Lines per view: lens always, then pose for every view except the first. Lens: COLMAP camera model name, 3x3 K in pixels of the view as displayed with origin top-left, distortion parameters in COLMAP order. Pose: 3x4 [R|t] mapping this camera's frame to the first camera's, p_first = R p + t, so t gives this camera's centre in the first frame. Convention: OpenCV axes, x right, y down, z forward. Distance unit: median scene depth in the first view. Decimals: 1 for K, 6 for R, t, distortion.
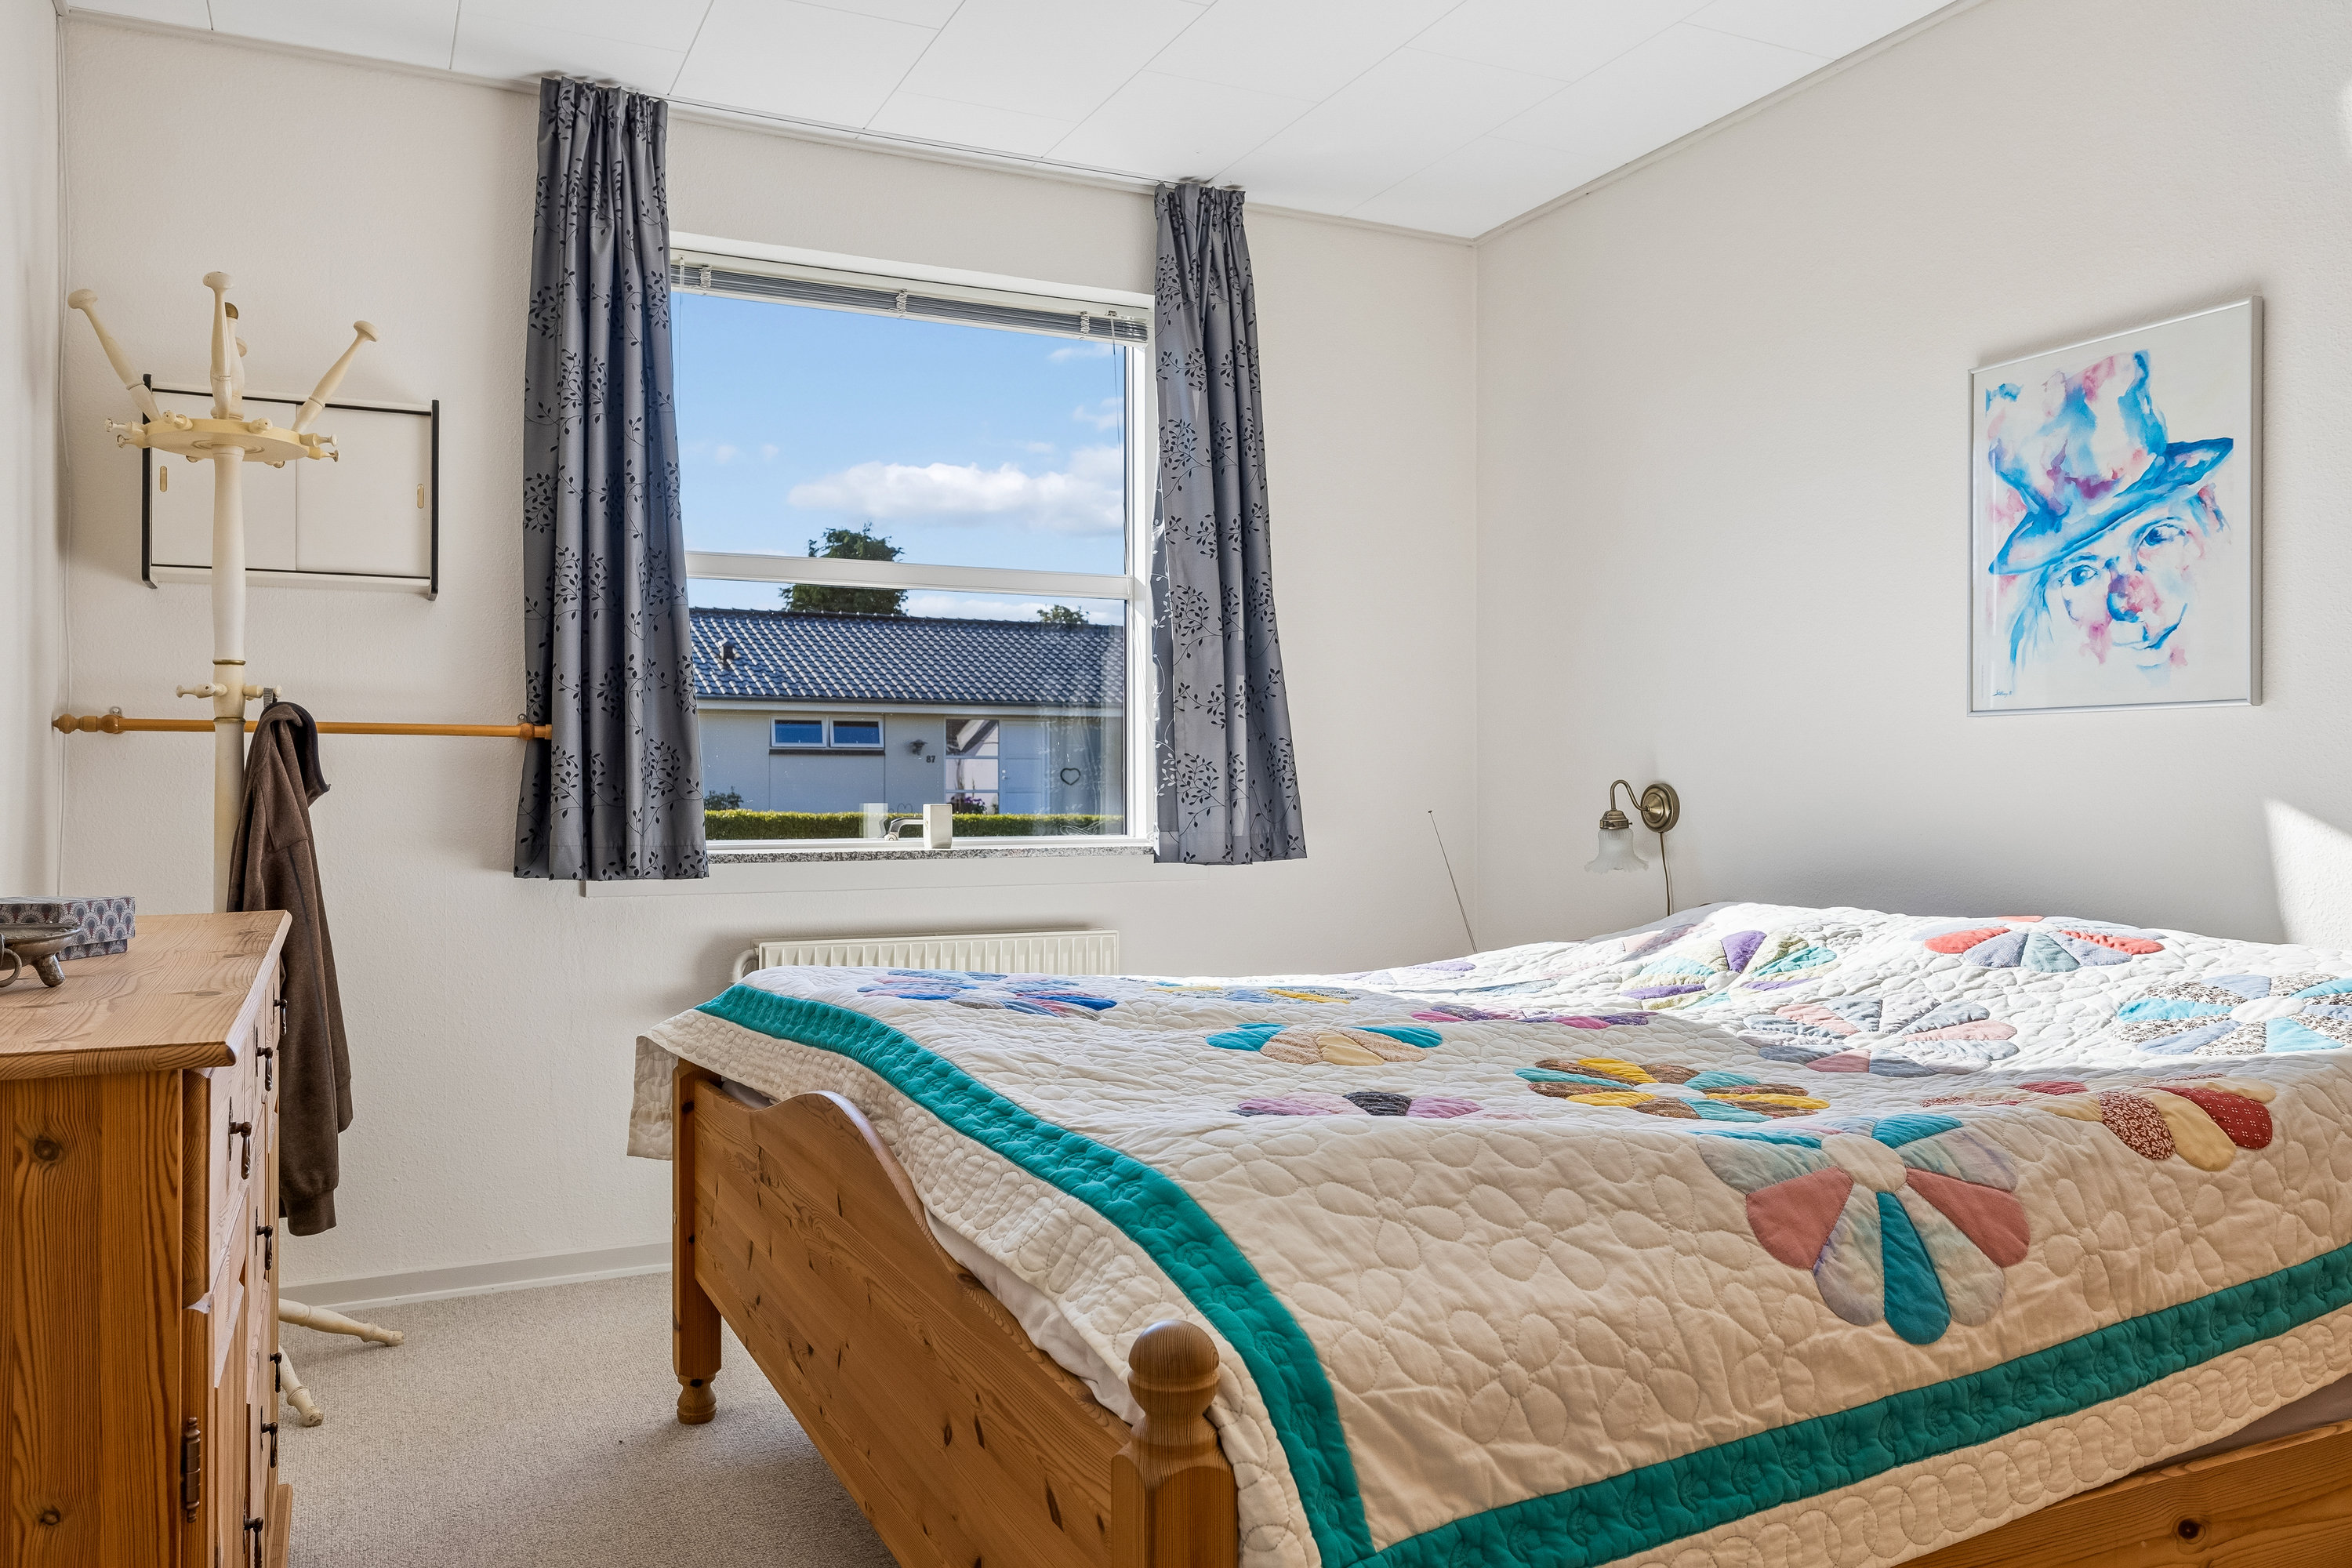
lens RADIAL K [[1761.4, 0, 1180.3], [0, 1761.4, 787.5], [0, 0, 1]] dist [0.001183, 0.000277]
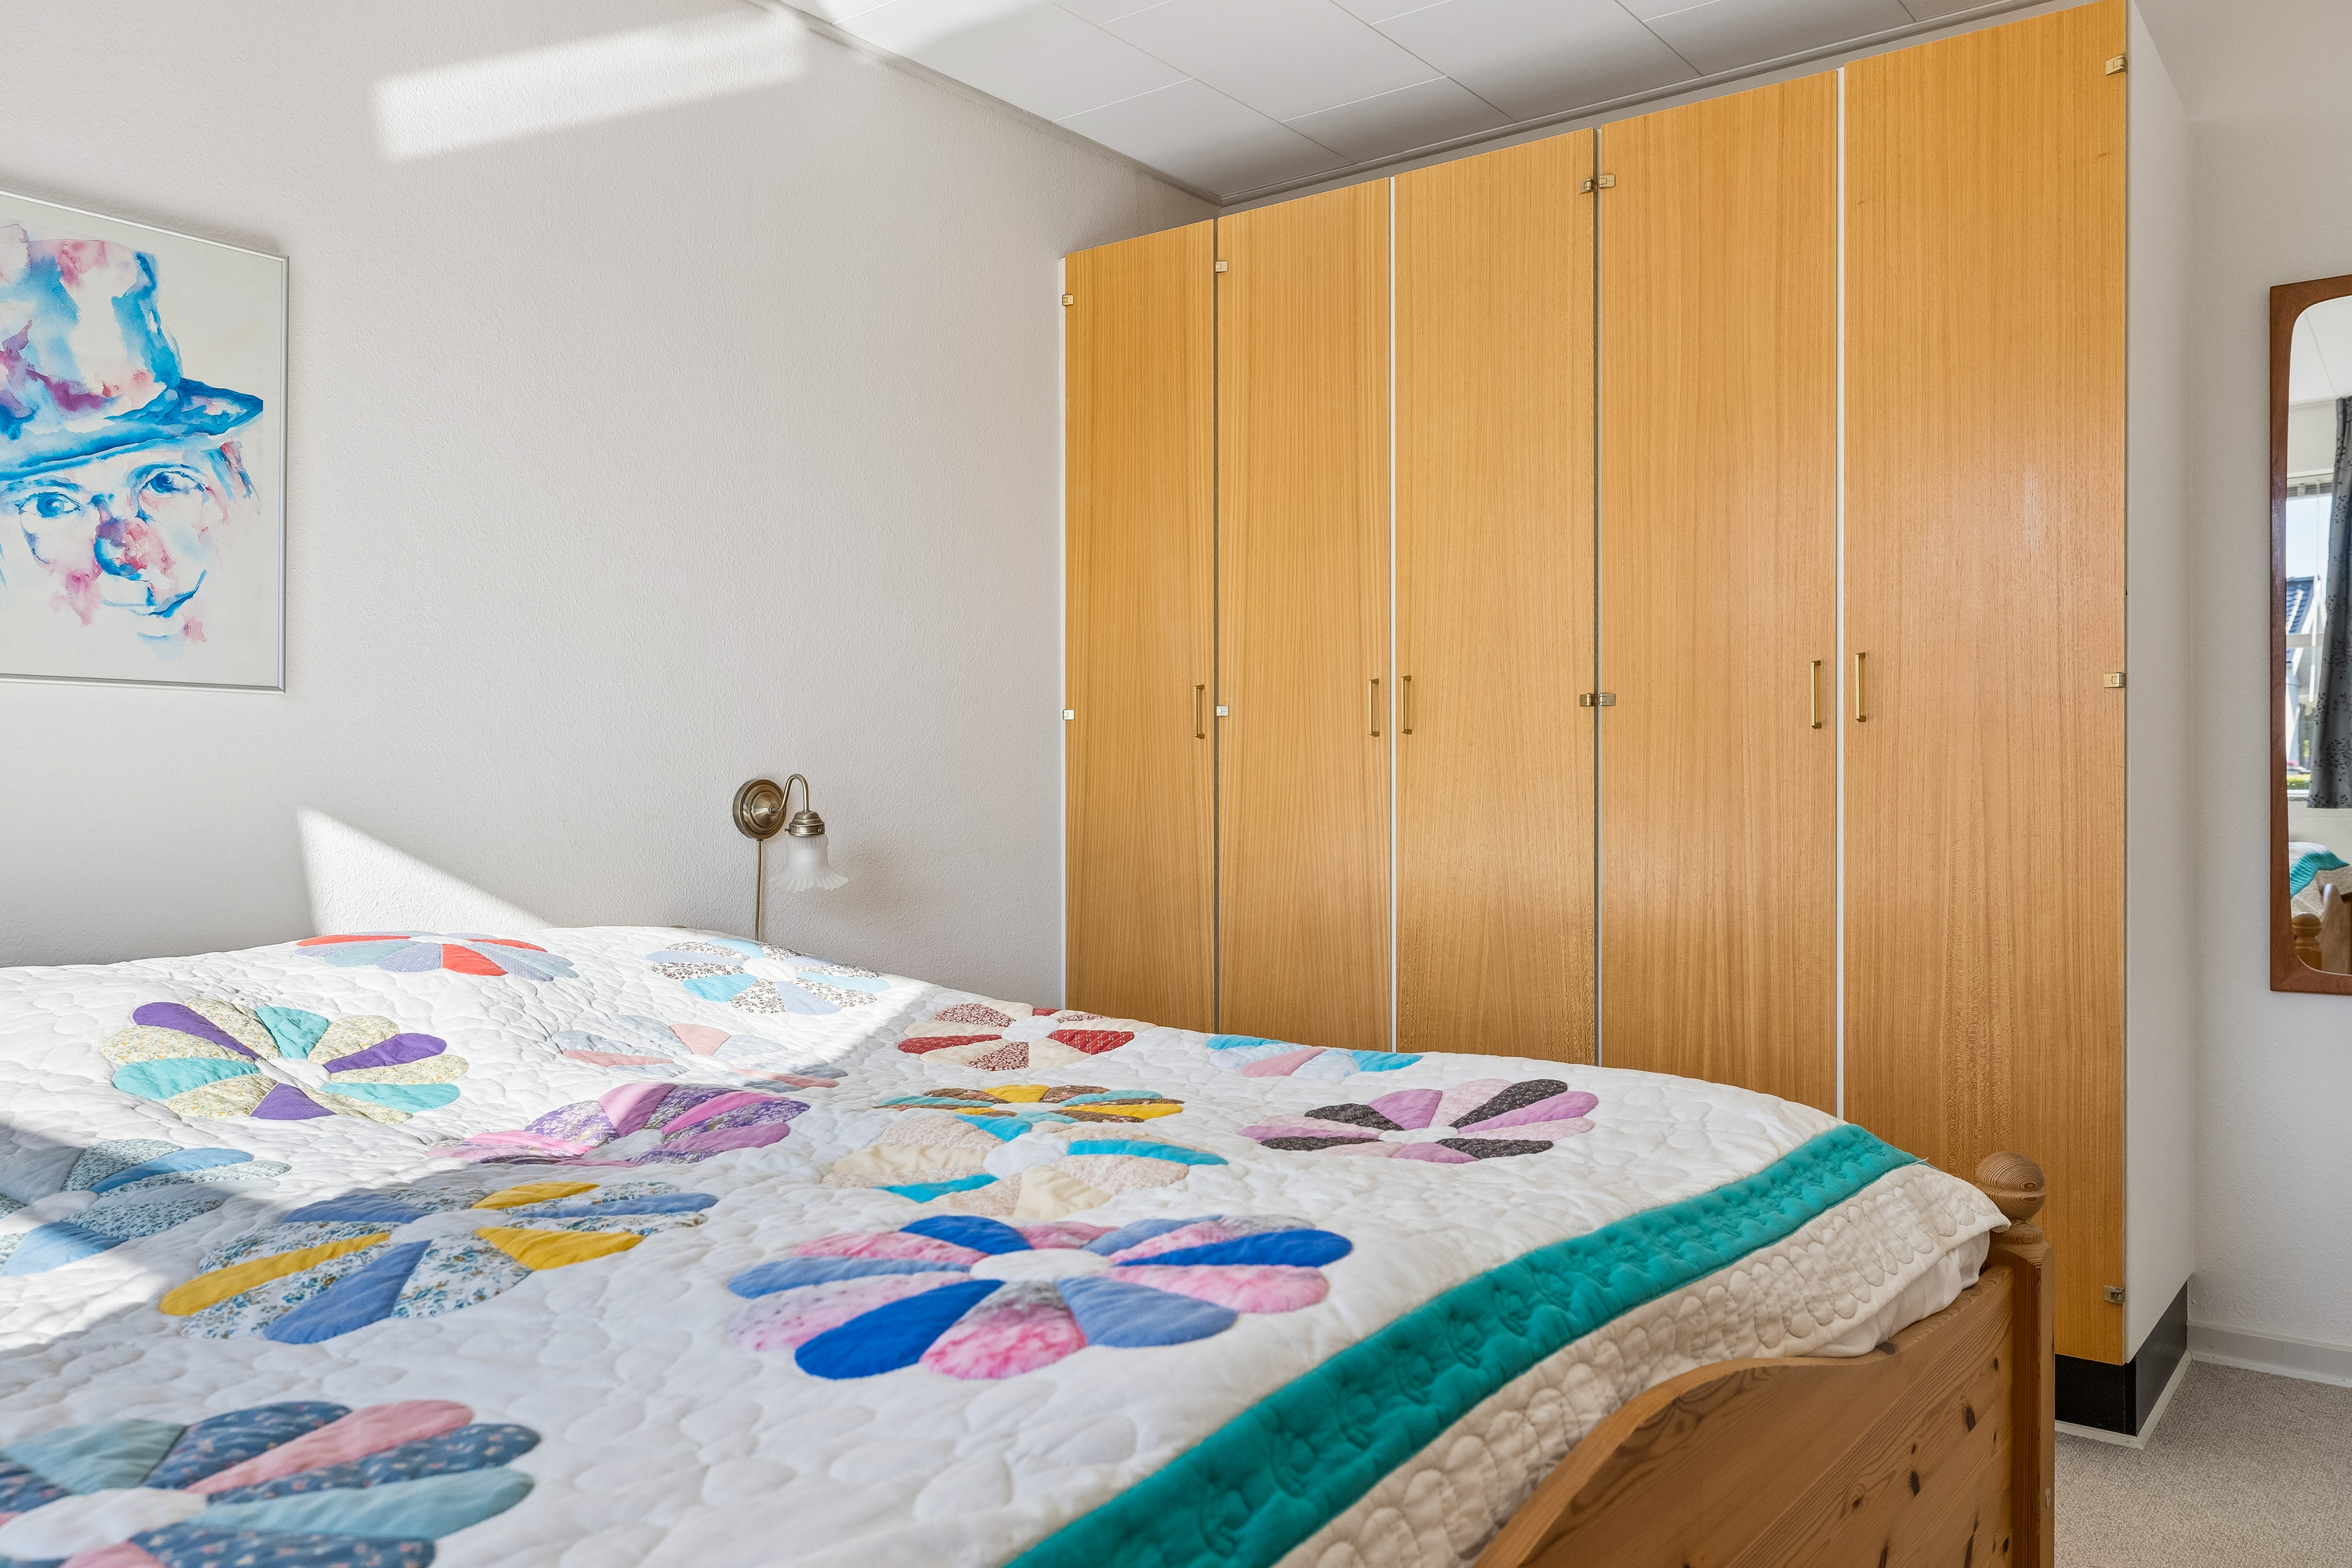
lens RADIAL K [[1761.4, 0, 1179.4], [0, 1761.4, 779.8], [0, 0, 1]] dist [0.001183, 0.000277]
pose [[-0.462583, 0.000706, 0.886576, -0.409434], [-0.004010, 0.999988, -0.002888, -0.000672], [-0.886567, -0.004891, -0.462574, 0.950272]]
